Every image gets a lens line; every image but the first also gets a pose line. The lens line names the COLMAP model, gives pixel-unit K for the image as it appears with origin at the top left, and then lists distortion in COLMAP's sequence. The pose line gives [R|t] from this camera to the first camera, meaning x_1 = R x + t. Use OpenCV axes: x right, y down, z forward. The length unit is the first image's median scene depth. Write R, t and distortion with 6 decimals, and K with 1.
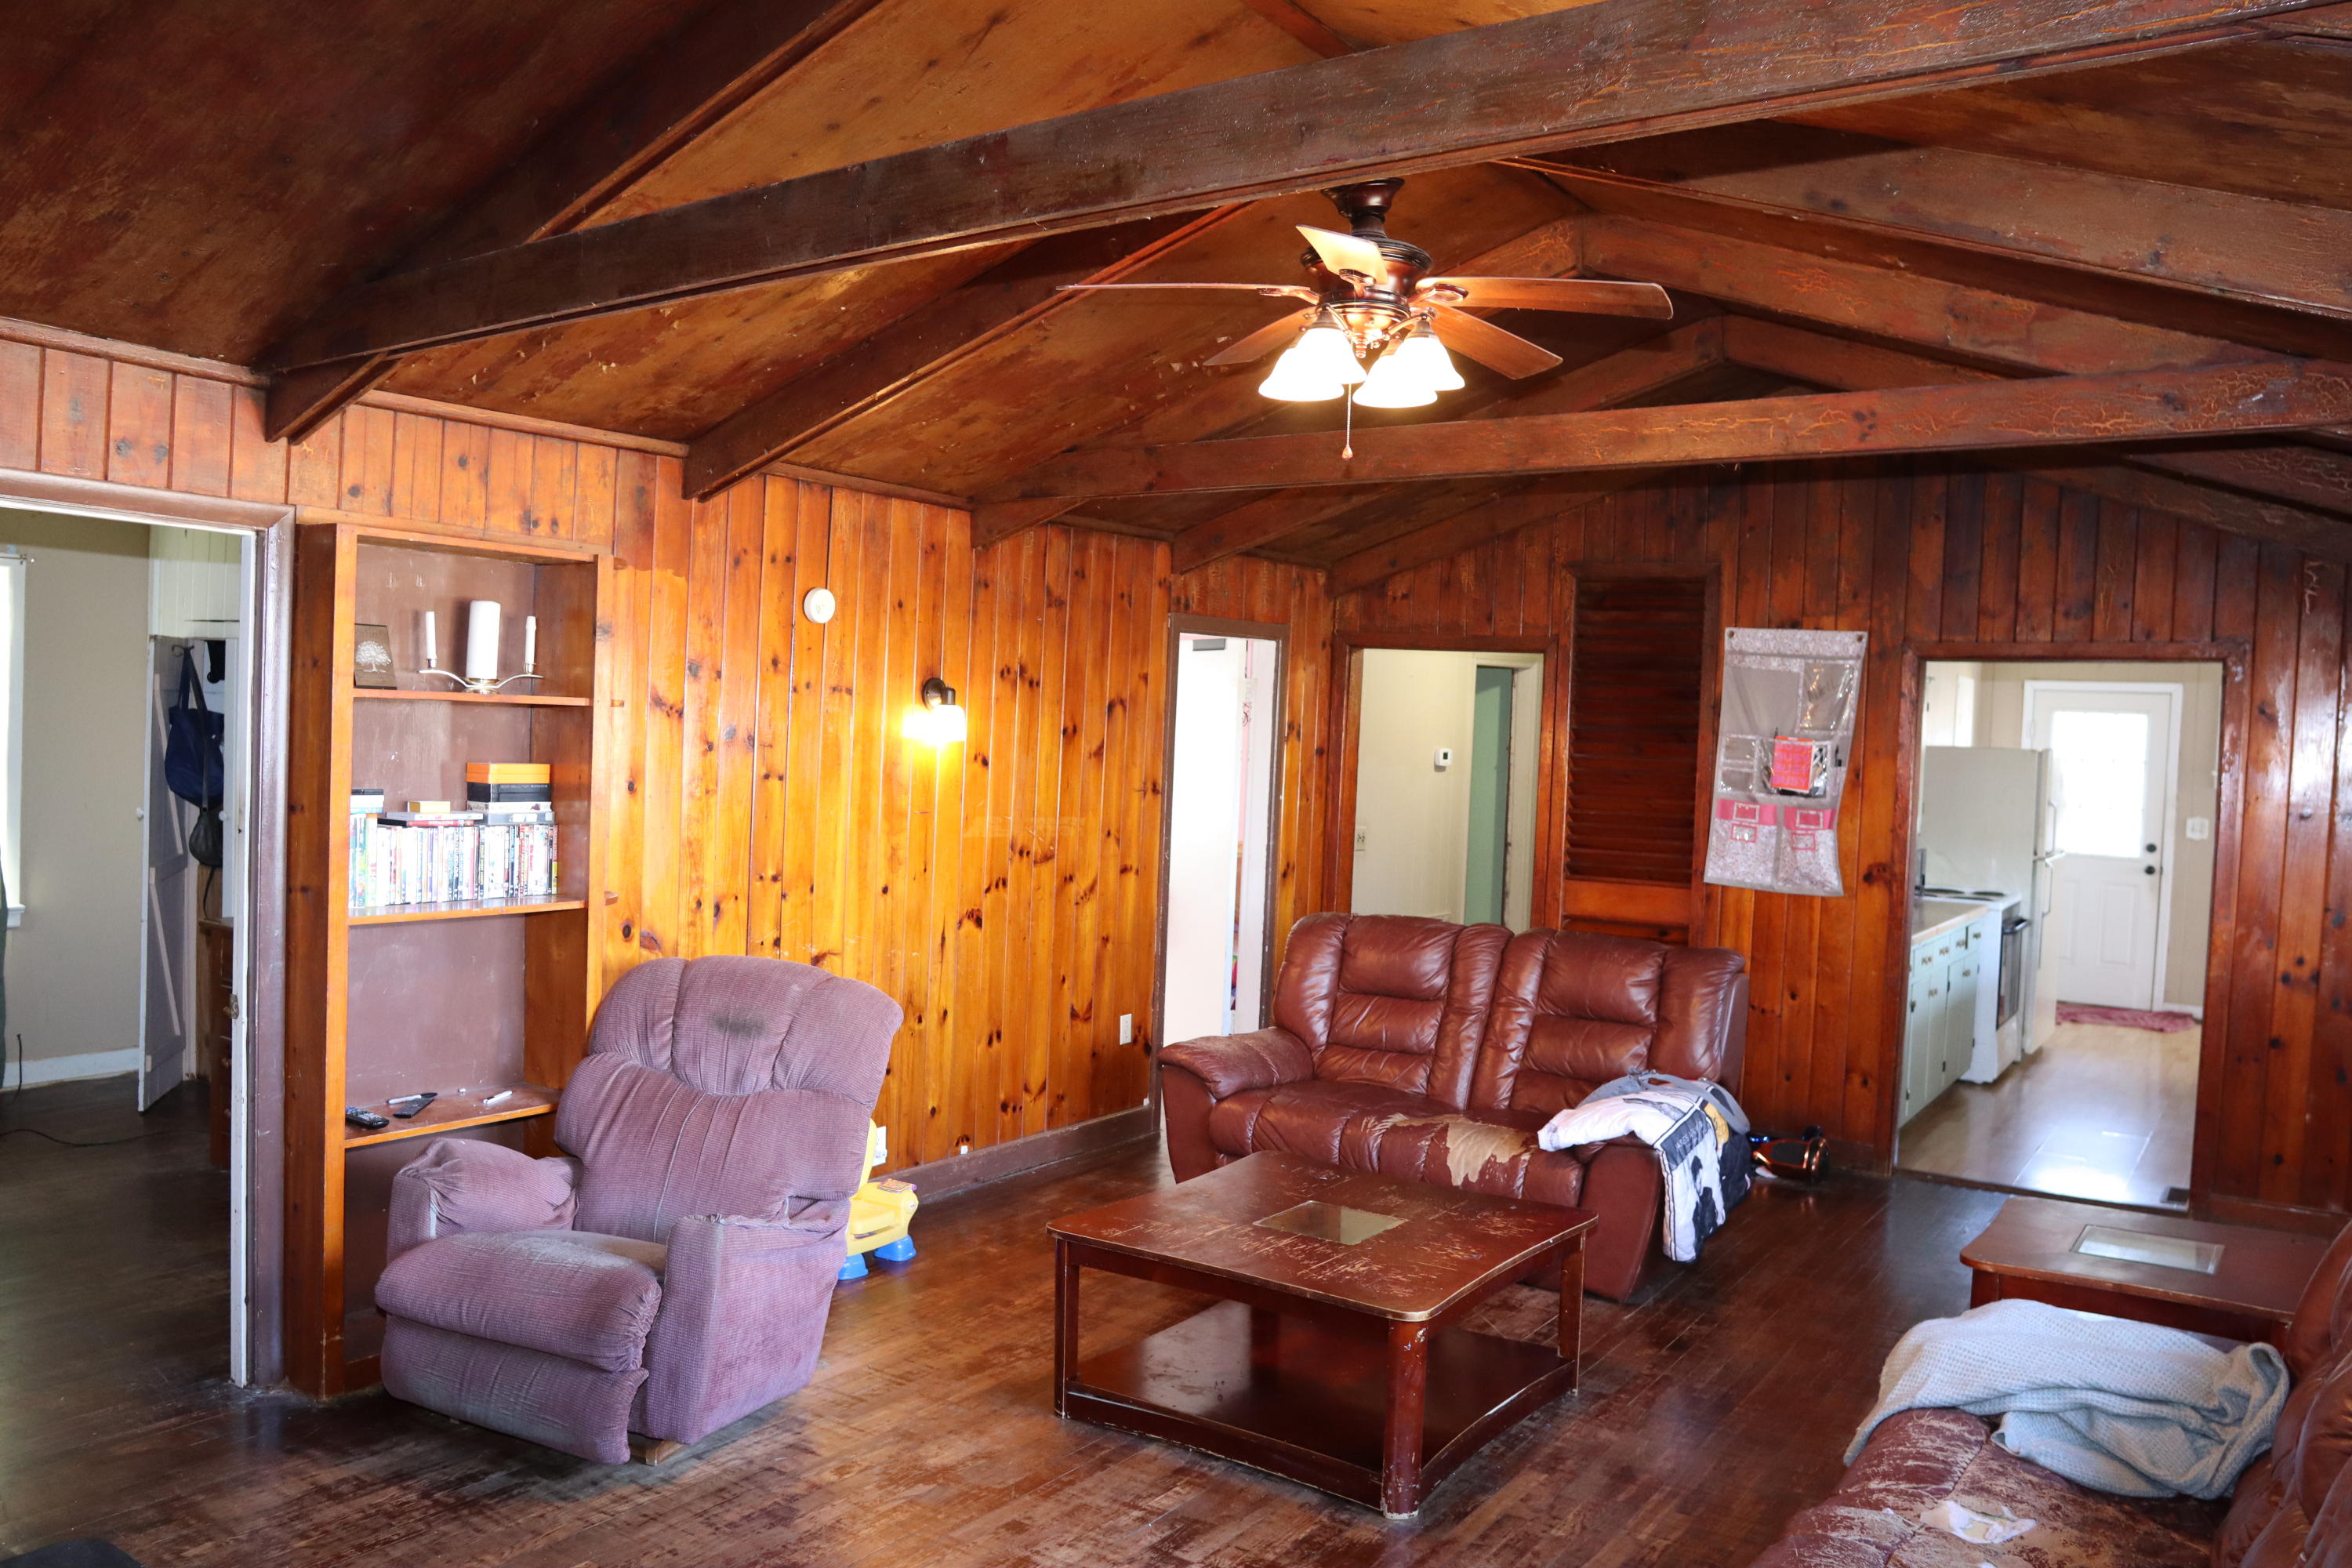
lens RADIAL K [[1719.7, 0, 1176.0], [0, 1719.7, 784.0], [0, 0, 1]] dist [-0.080520, 0.000763]
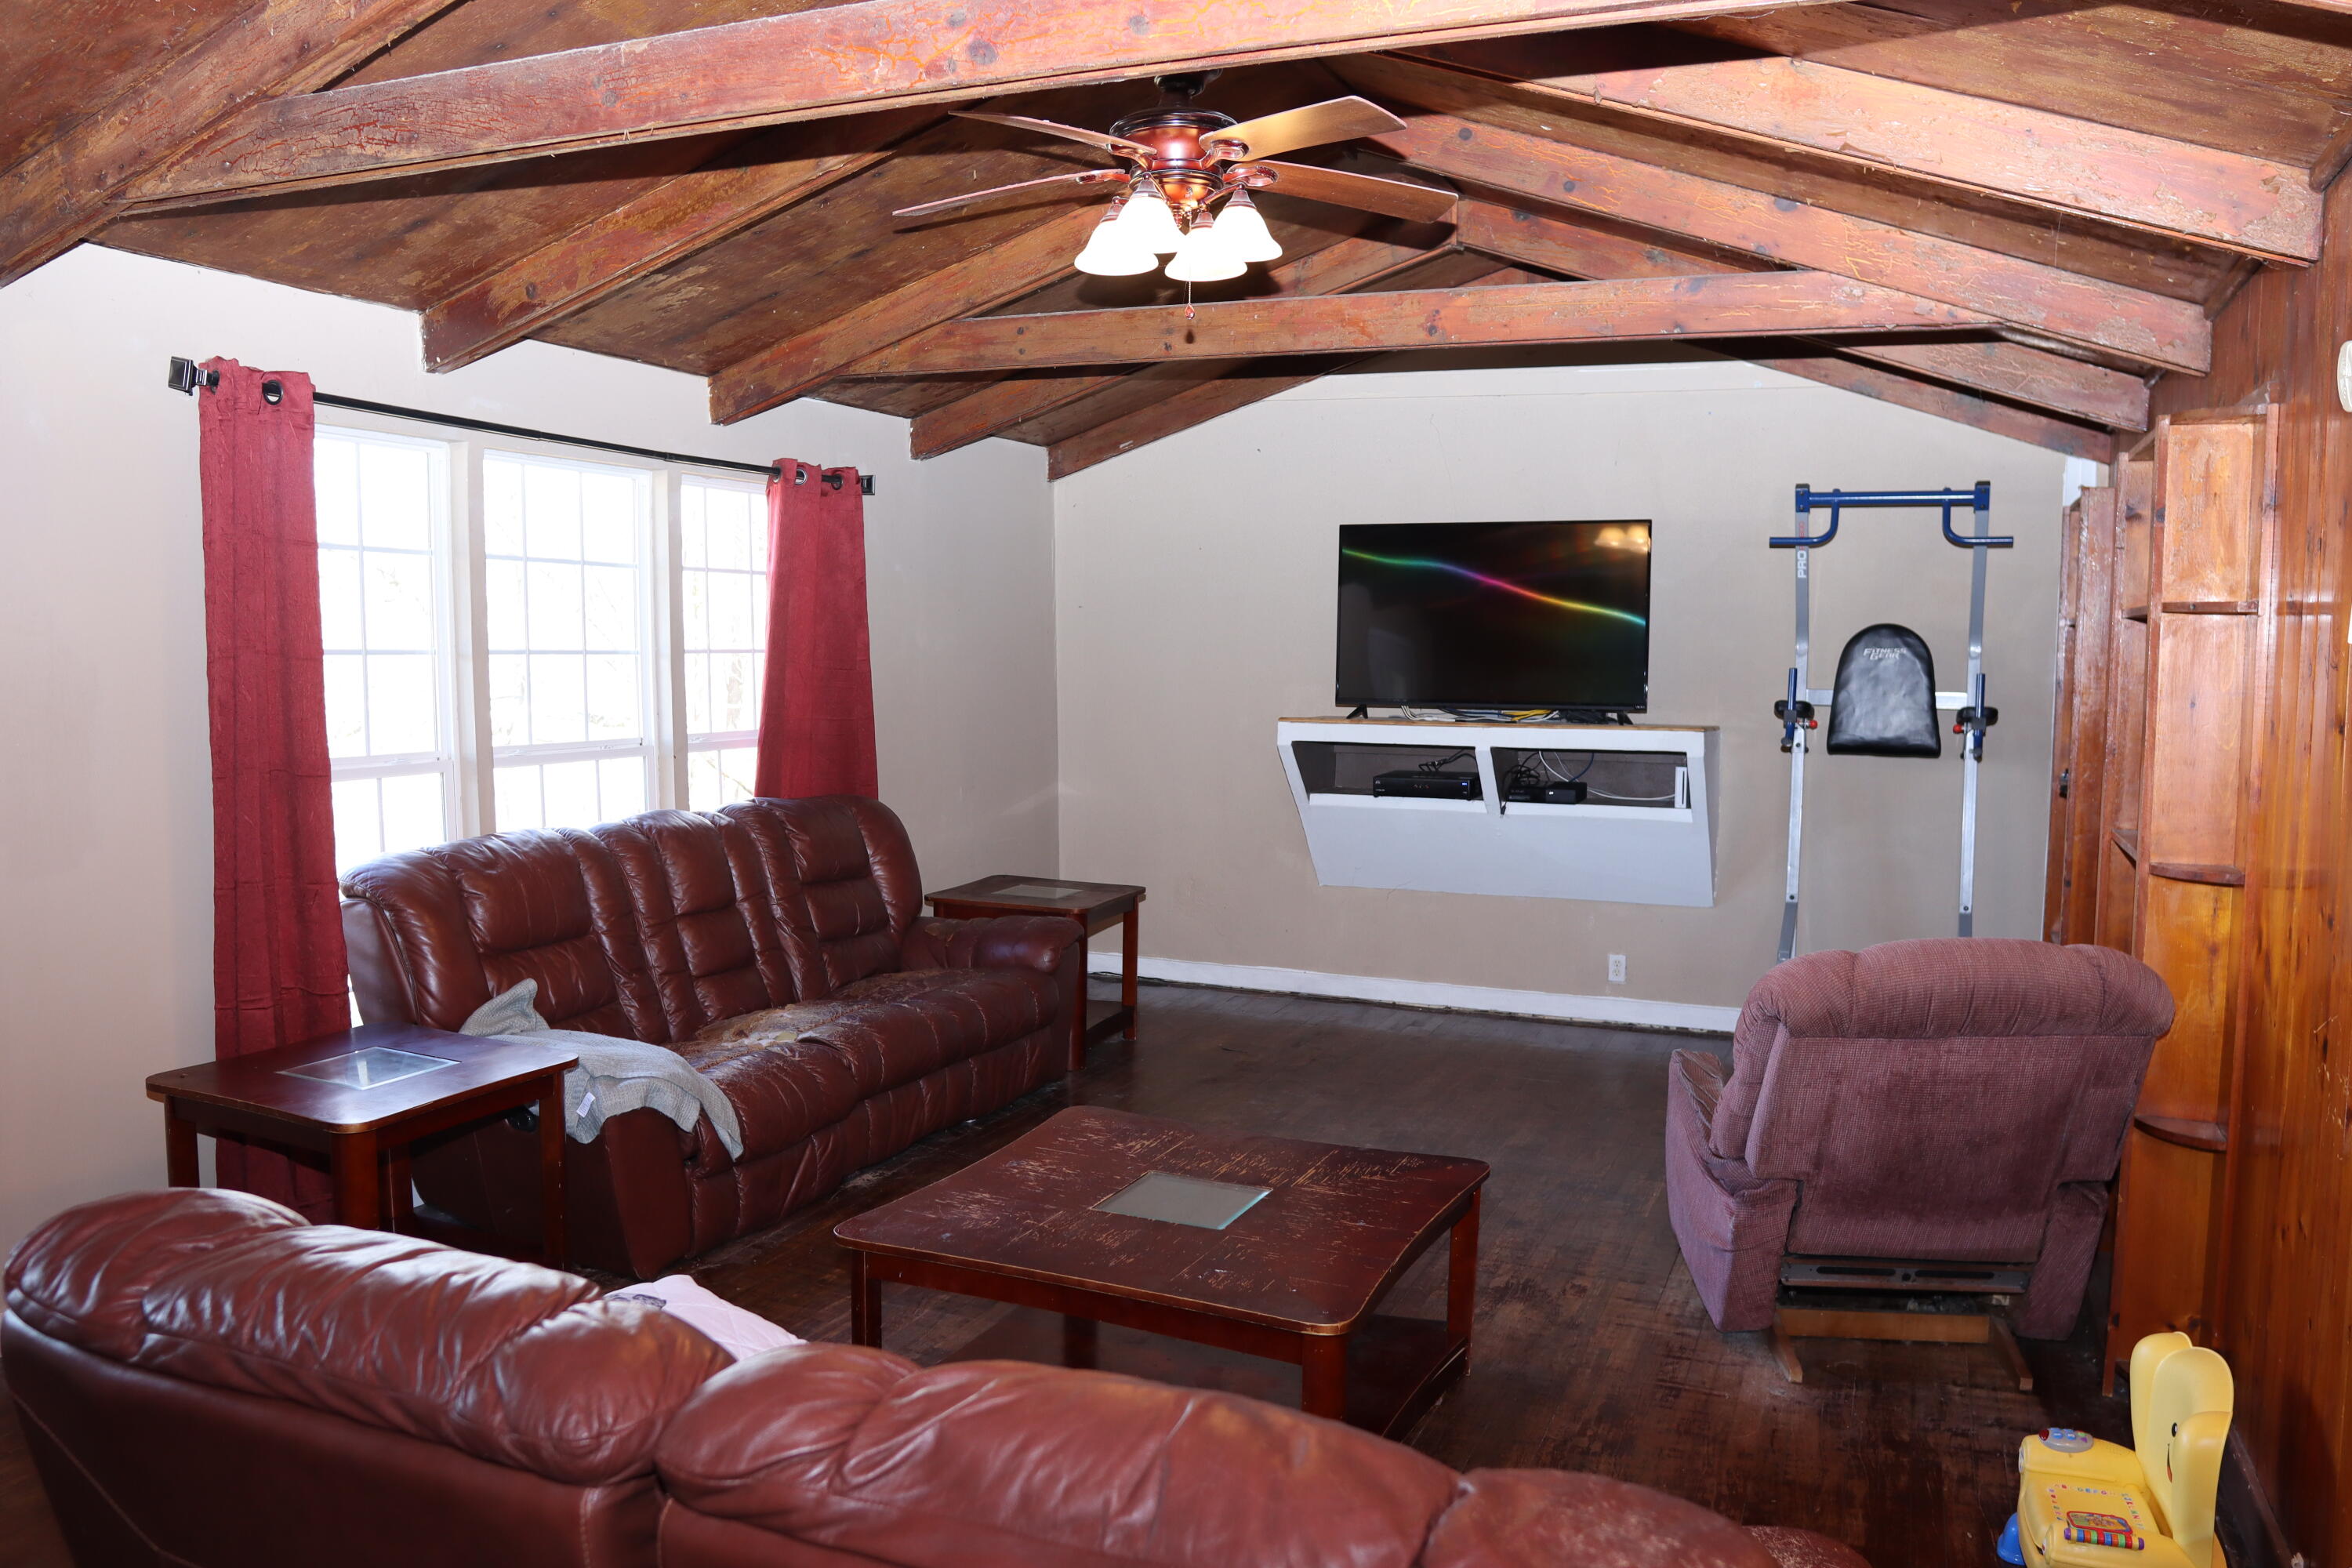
lens RADIAL K [[1719.7, 0, 1176.0], [0, 1719.7, 784.0], [0, 0, 1]] dist [-0.080520, 0.000763]
pose [[-0.978757, -0.031429, -0.202601, 0.283376], [-0.053586, 0.993046, 0.104821, -0.025369], [0.197898, 0.113450, -0.973635, 1.892455]]
